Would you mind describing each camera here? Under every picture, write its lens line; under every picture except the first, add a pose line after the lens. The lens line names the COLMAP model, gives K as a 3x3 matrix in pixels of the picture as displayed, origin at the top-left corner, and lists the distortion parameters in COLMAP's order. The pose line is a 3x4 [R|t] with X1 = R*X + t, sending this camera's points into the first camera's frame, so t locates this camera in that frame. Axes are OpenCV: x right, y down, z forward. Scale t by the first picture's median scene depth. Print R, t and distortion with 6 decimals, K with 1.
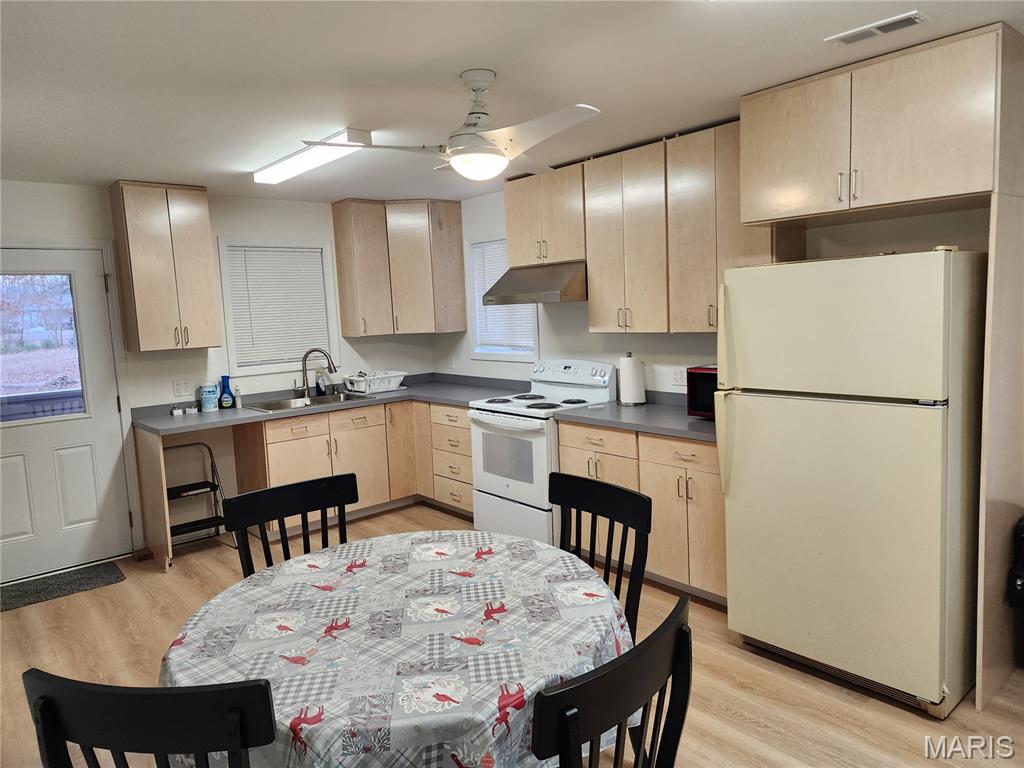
lens RADIAL K [[675.0, 0, 515.5], [0, 675.0, 374.1], [0, 0, 1]] dist [0.083931, -0.078375]
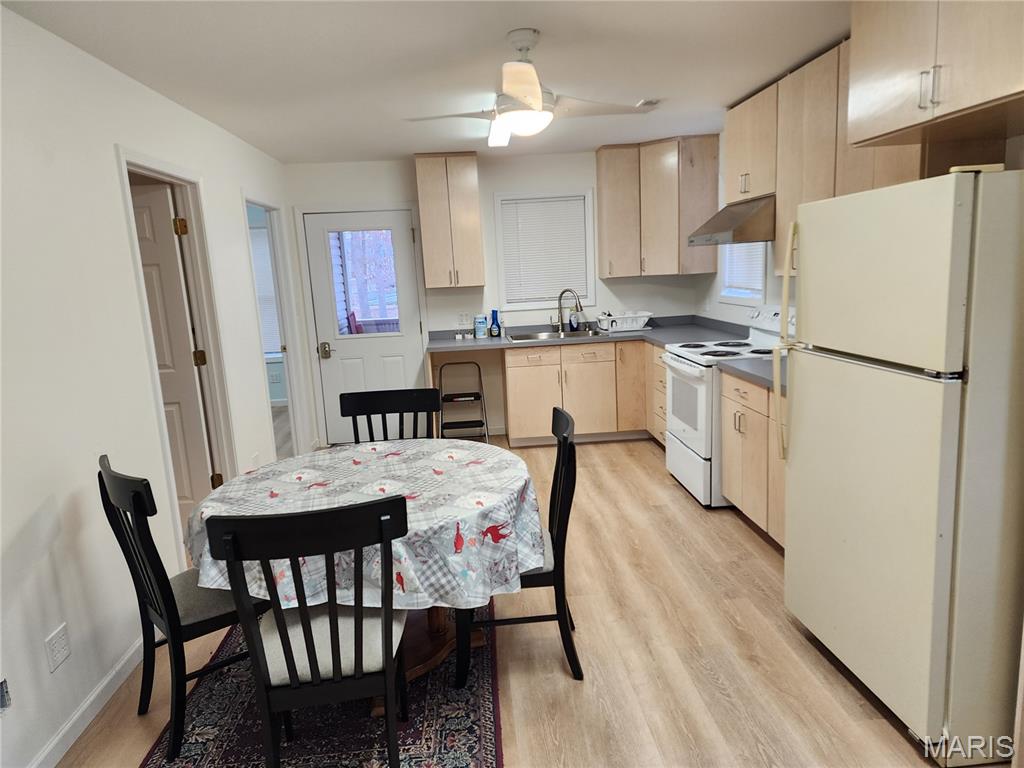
lens RADIAL K [[675.0, 0, 515.7], [0, 675.0, 386.1], [0, 0, 1]] dist [0.083931, -0.078375]
pose [[0.802310, 0.105867, -0.587445, 0.422367], [-0.043203, 0.991864, 0.119745, -0.010968], [0.595342, -0.070693, 0.800356, 0.057779]]
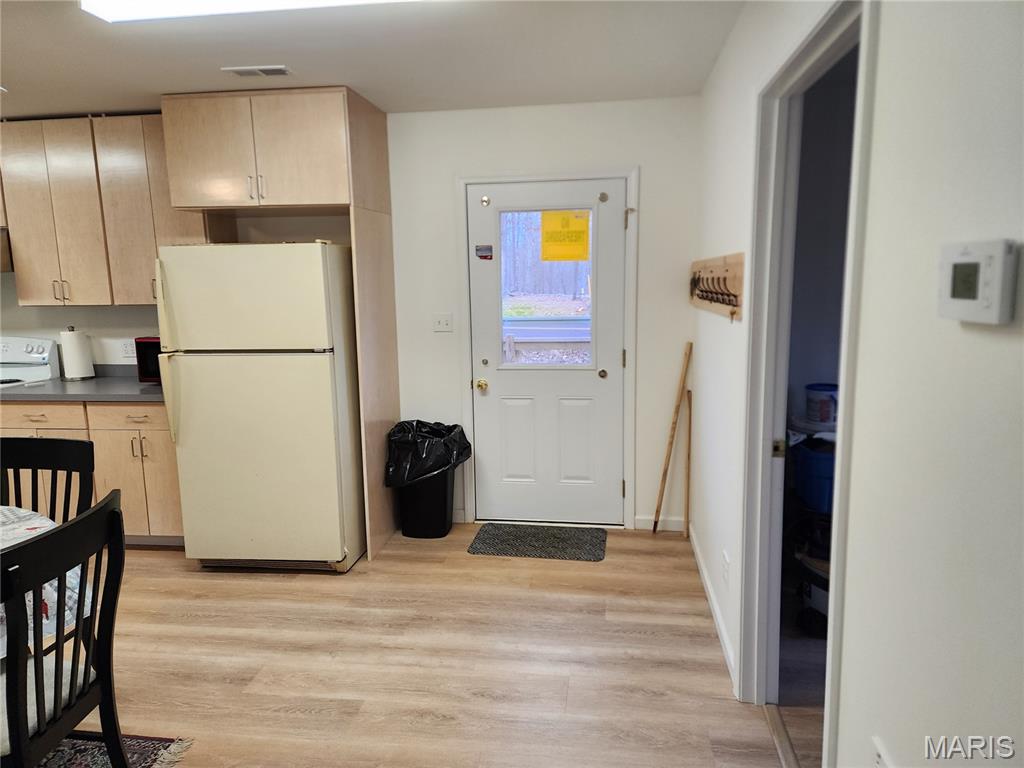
lens RADIAL K [[675.0, 0, 521.0], [0, 675.0, 380.7], [0, 0, 1]] dist [0.083931, -0.078375]
pose [[0.746174, -0.070219, 0.662037, -0.013421], [0.051166, 0.997530, 0.048134, 0.034815], [-0.663782, -0.002043, 0.747924, -0.197877]]
